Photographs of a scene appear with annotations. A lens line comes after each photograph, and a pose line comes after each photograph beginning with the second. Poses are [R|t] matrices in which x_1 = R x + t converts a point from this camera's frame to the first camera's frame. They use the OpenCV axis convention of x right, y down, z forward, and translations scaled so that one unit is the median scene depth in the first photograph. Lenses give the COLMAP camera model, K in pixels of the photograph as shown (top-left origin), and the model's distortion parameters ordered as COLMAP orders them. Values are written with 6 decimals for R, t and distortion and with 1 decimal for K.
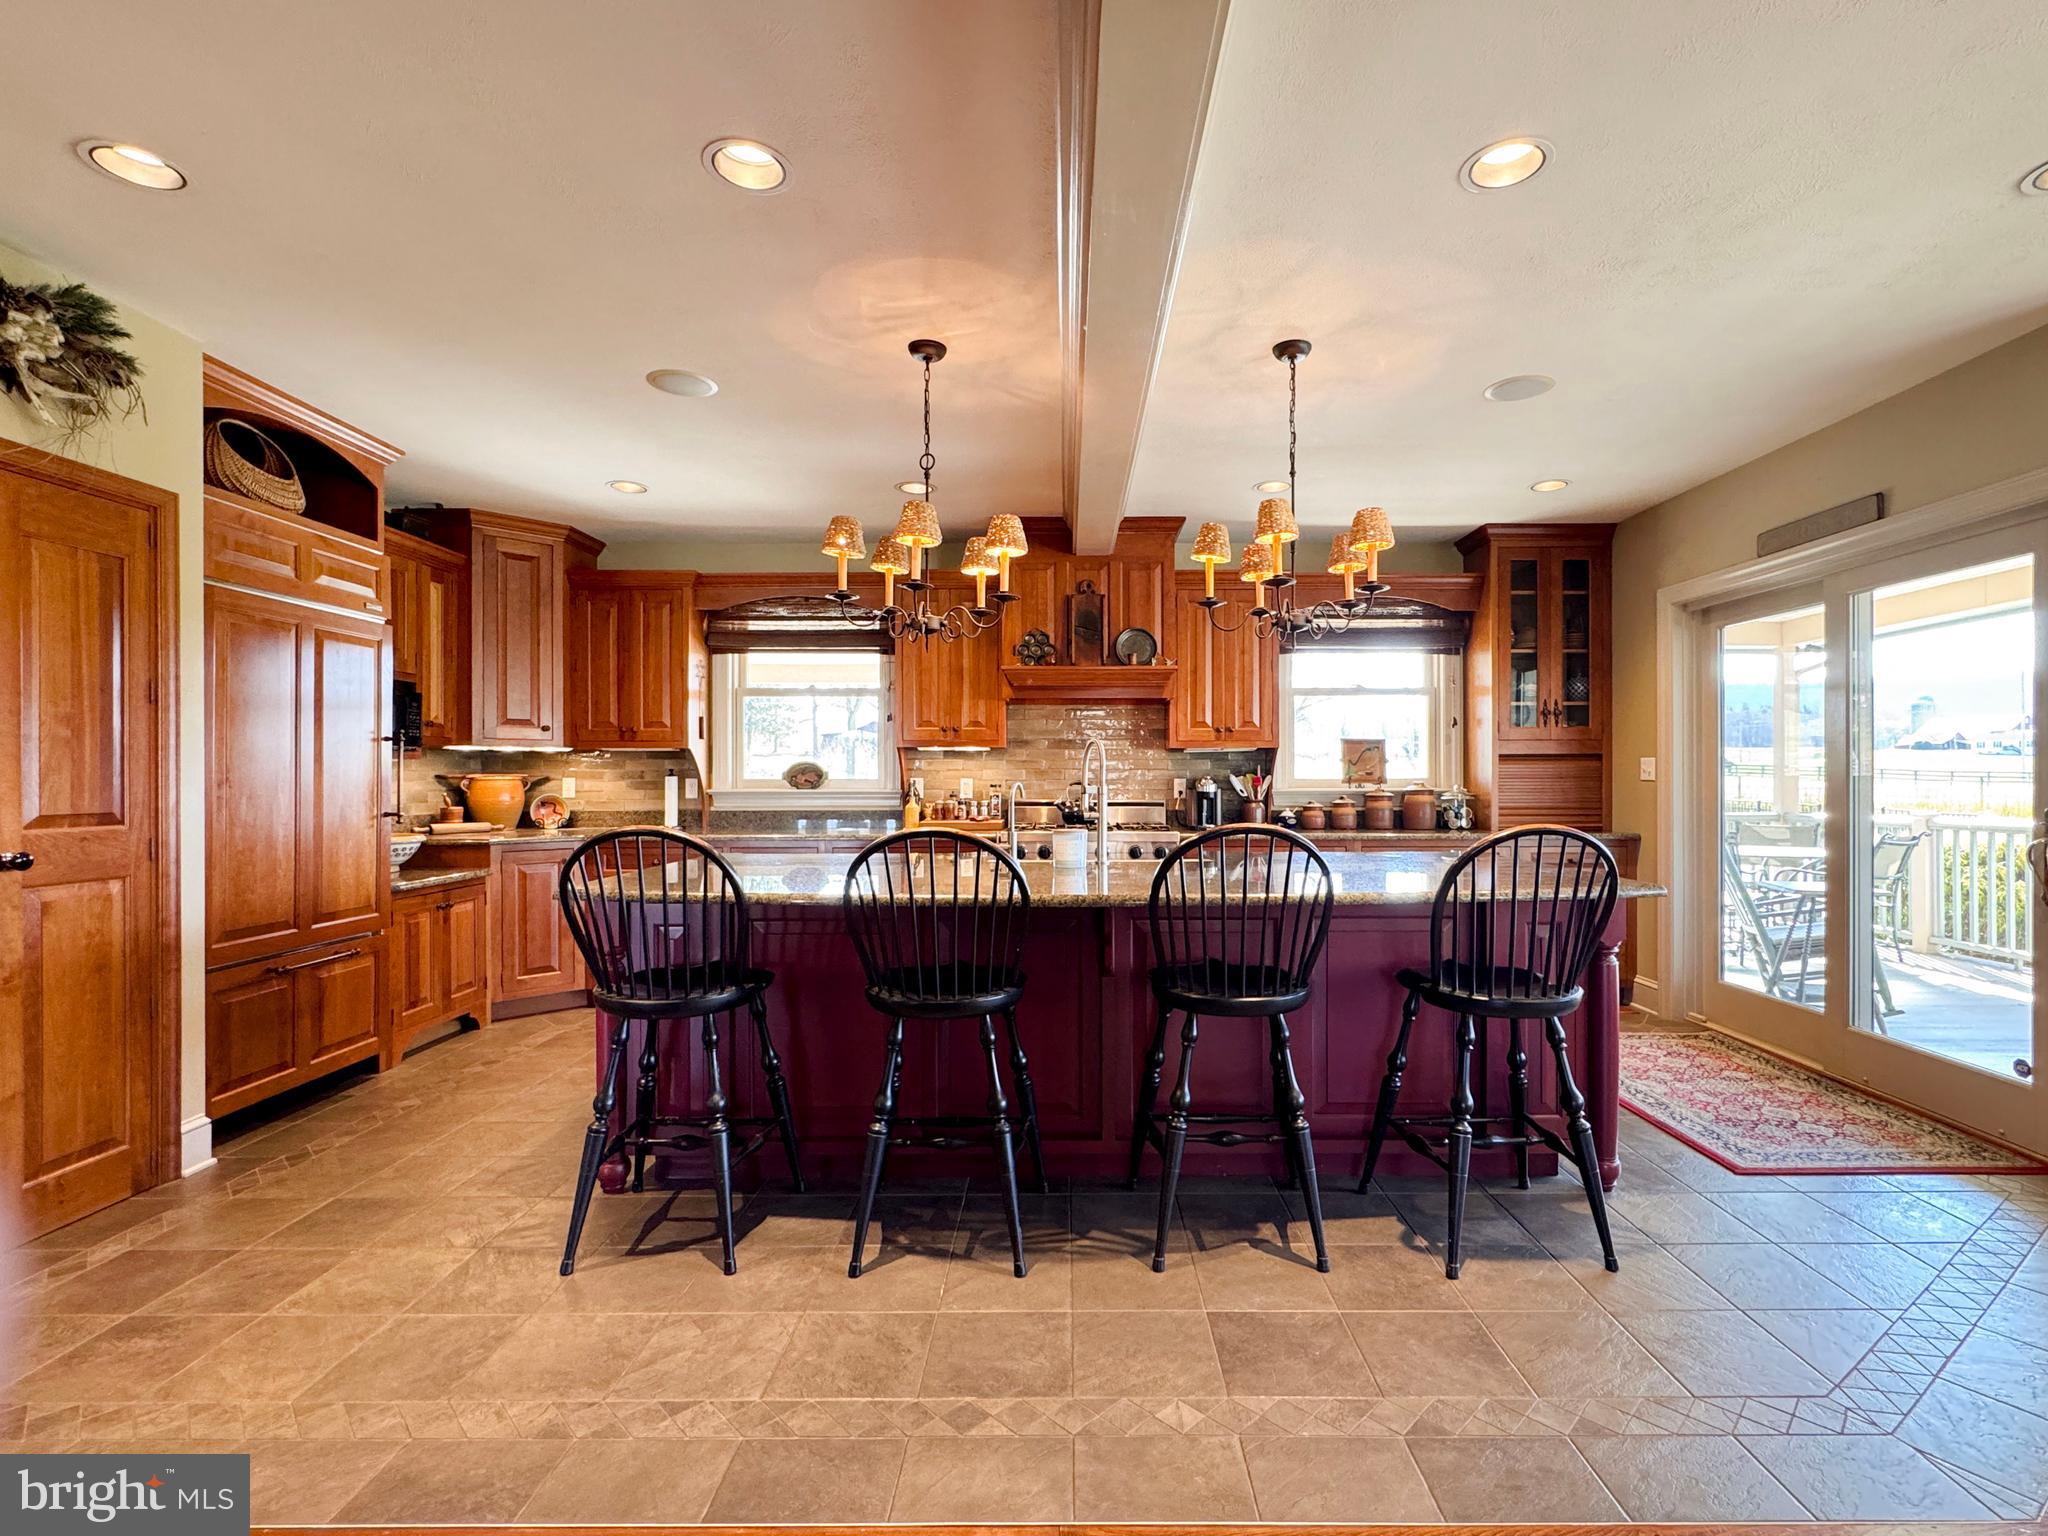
lens RADIAL K [[965.5, 0, 1032.0], [0, 965.5, 771.3], [0, 0, 1]] dist [-0.003800, -0.000697]
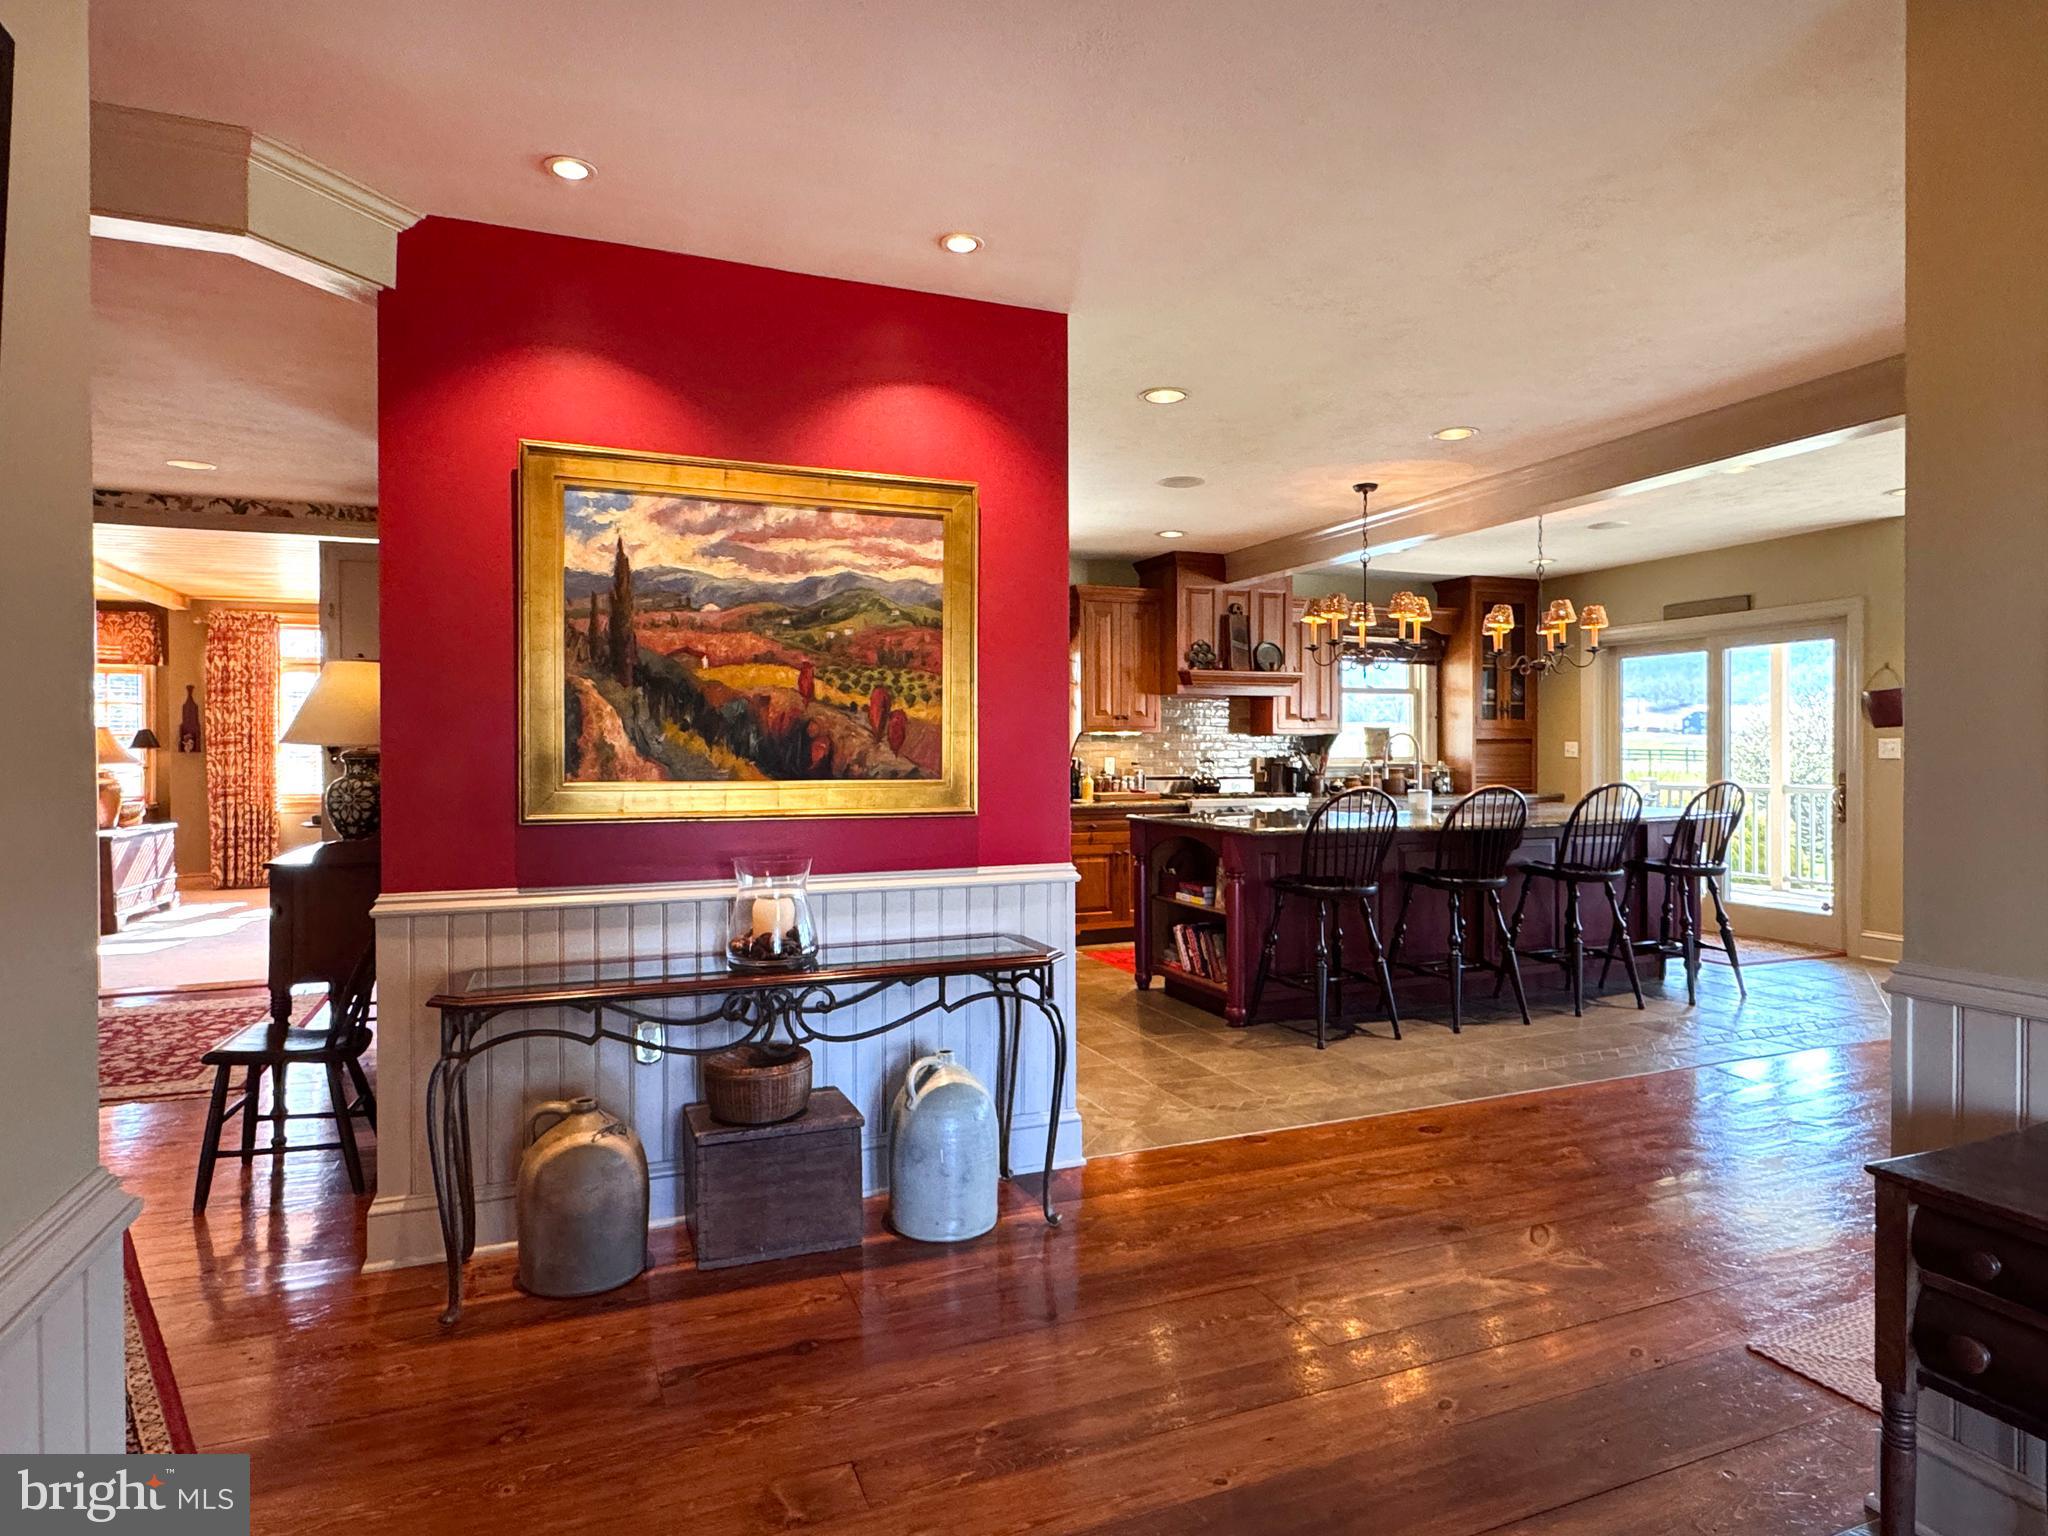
lens RADIAL K [[1121.6, 0, 1022.8], [0, 1121.6, 768.4], [0, 0, 1]] dist [0.018488, 0.000606]
pose [[0.928010, -0.009617, 0.372430, -0.747618], [0.001227, 0.999740, 0.022758, -0.013034], [-0.372553, -0.020663, 0.927781, -0.287749]]
